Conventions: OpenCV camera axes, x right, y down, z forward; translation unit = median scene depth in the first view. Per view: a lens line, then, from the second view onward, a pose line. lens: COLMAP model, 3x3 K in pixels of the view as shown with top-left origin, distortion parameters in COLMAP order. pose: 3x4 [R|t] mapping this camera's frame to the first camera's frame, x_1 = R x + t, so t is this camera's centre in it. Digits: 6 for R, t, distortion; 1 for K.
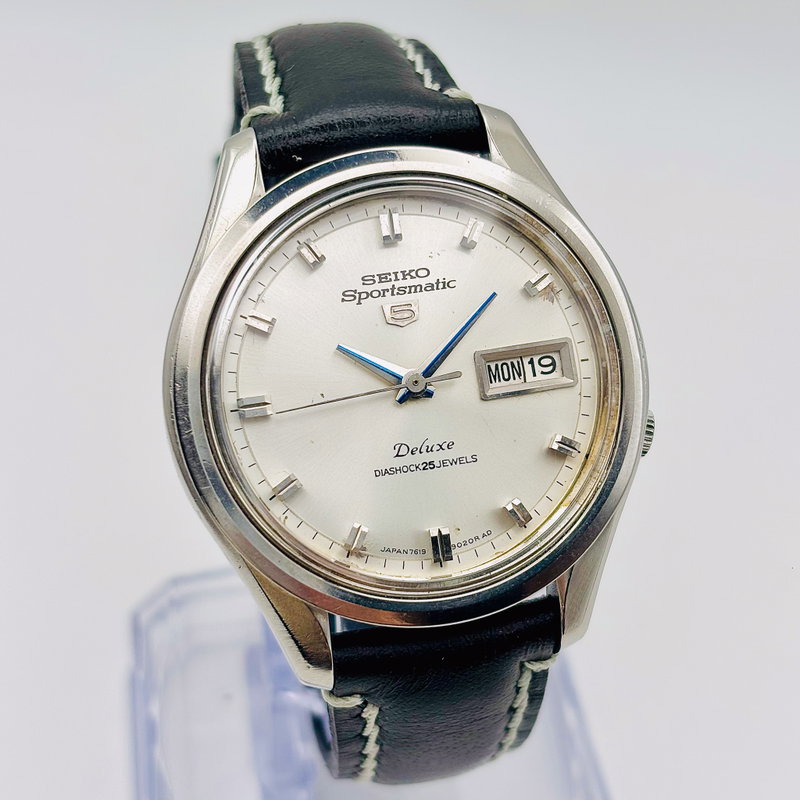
lens RADIAL K [[1656.3, 0, 400.0], [0, 1656.3, 400.0], [0, 0, 1]] dist [0.371608, -0.545810]
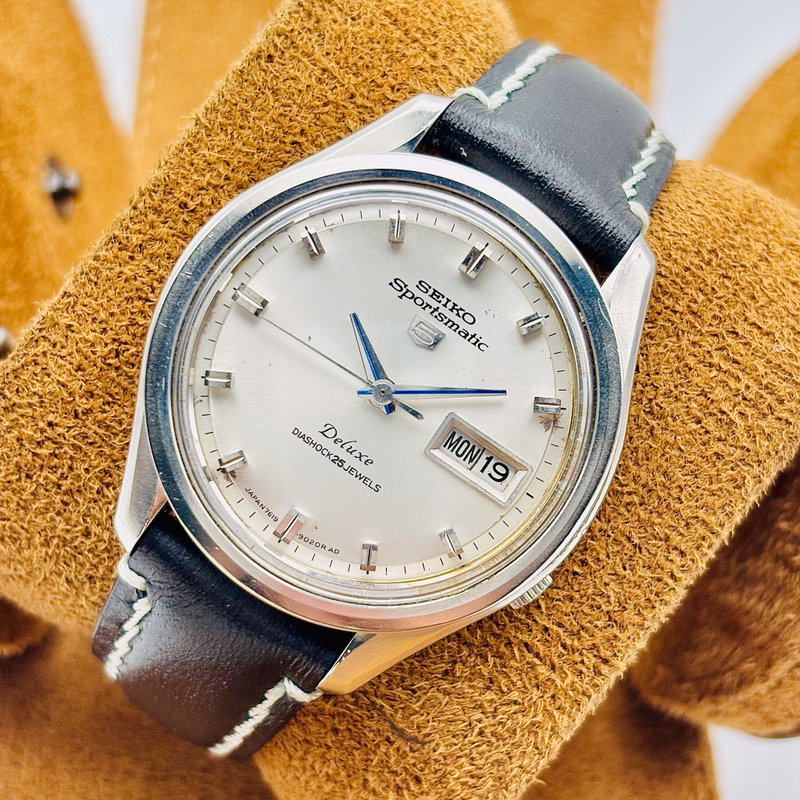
lens RADIAL K [[1656.3, 0, 400.0], [0, 1656.3, 400.0], [0, 0, 1]] dist [0.371608, -0.545810]
pose [[0.708433, 0.687132, -0.161162, 0.178495], [-0.681146, 0.725445, 0.098844, -0.111360], [0.184833, 0.039750, 0.981966, 0.015303]]
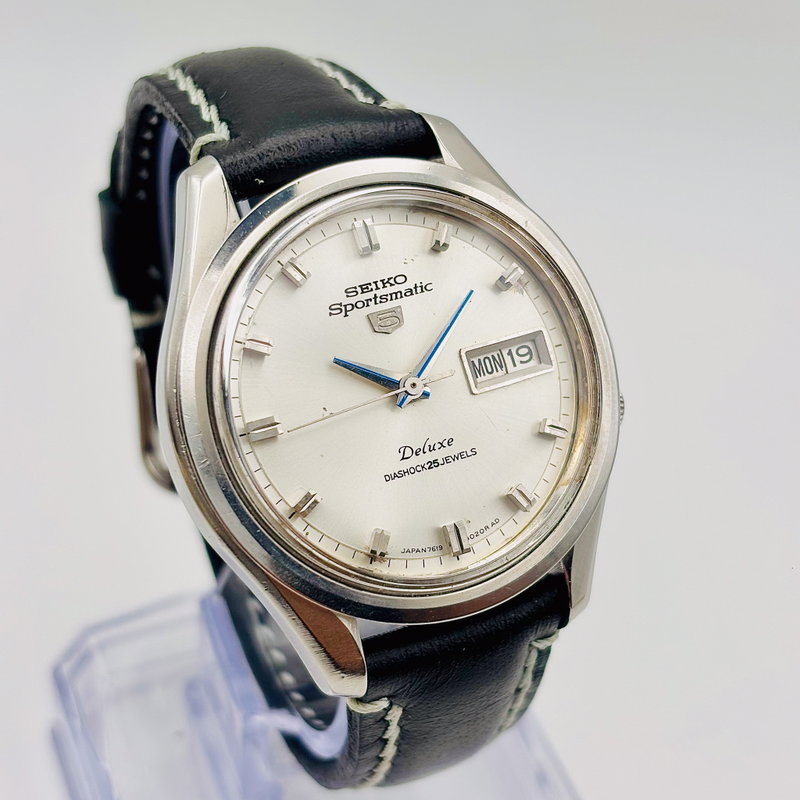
lens RADIAL K [[1656.3, 0, 400.0], [0, 1656.3, 400.0], [0, 0, 1]] dist [0.371608, -0.545810]
pose [[0.974146, -0.124521, 0.188504, -0.189507], [0.126973, 0.991906, -0.000937, -0.001568], [-0.186861, 0.024848, 0.982072, -0.007024]]
